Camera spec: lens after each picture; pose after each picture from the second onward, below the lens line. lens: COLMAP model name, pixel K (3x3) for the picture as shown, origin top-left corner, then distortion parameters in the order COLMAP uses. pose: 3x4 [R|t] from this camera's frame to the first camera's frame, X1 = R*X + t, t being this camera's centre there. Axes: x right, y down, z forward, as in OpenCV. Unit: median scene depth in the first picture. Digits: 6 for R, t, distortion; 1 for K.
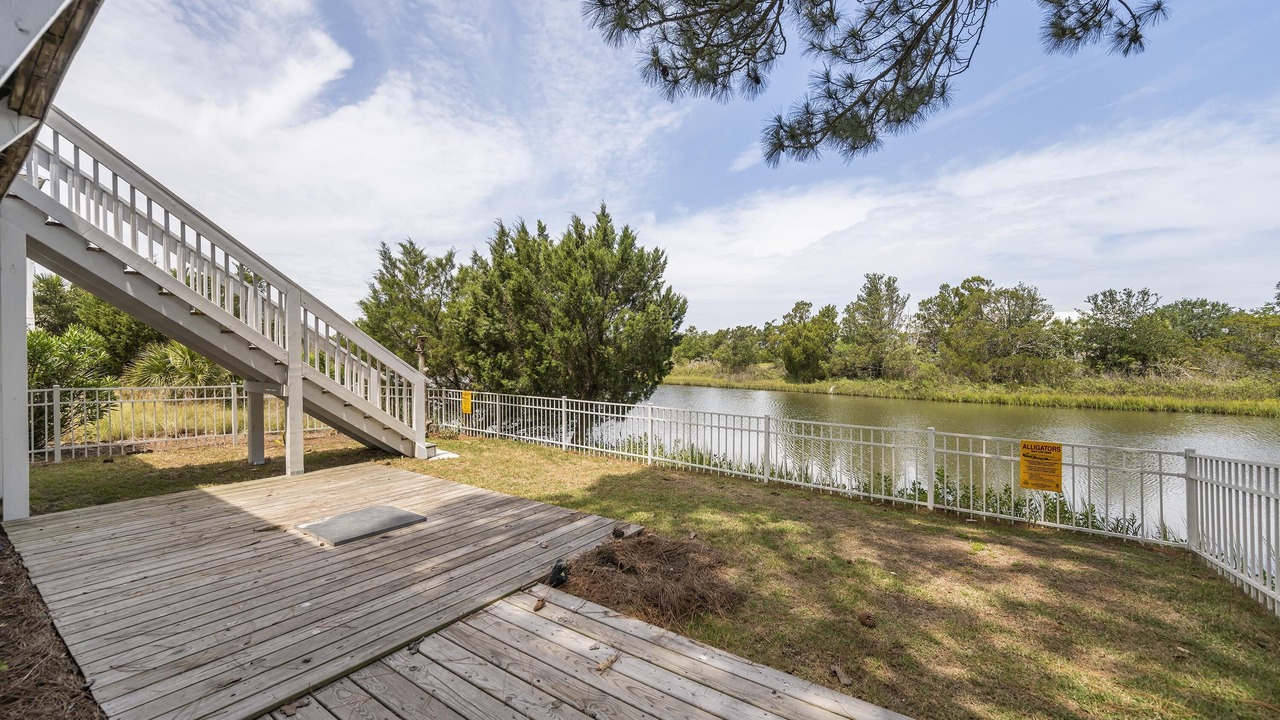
lens RADIAL K [[506.6, 0, 640.0], [0, 506.6, 360.0], [0, 0, 1]] dist [-0.001065, 0.000298]
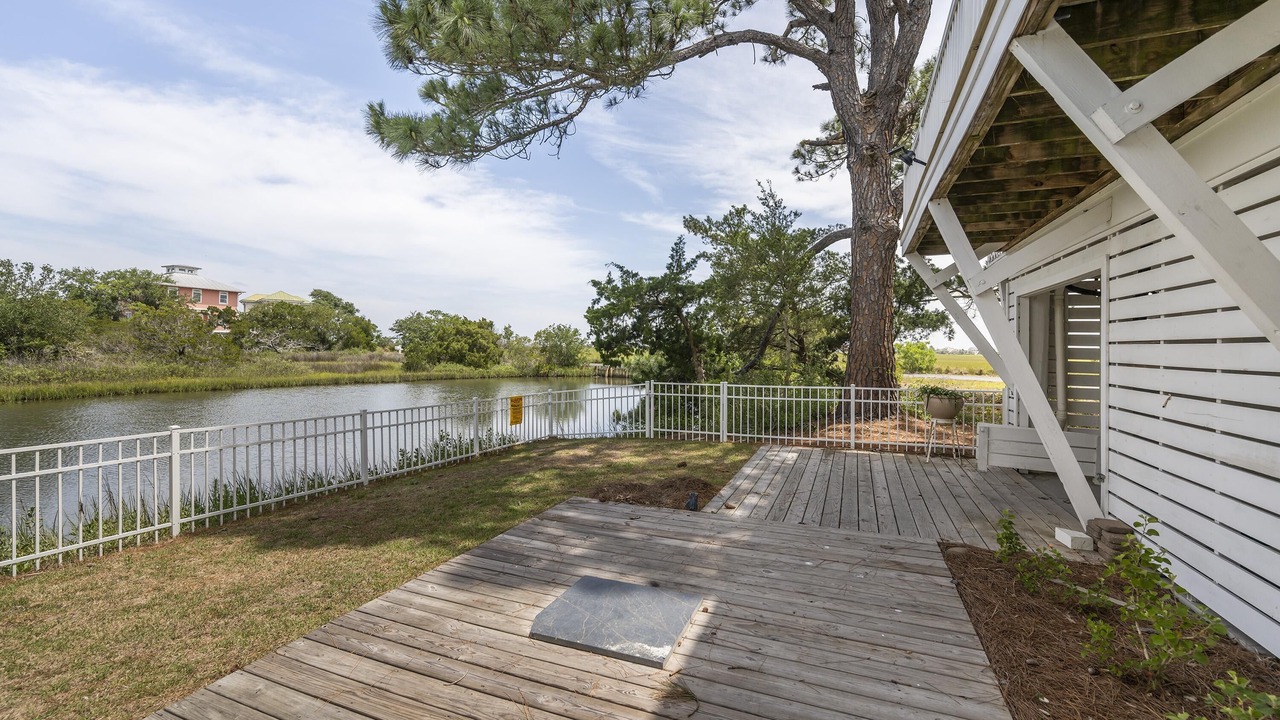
lens RADIAL K [[514.3, 0, 645.5], [0, 514.3, 336.5], [0, 0, 1]] dist [-0.001019, -0.000133]
pose [[-0.221197, 0.021541, 0.974991, -1.274735], [-0.010951, 0.999638, -0.024570, -0.009958], [-0.975168, -0.016112, -0.220881, 1.194015]]
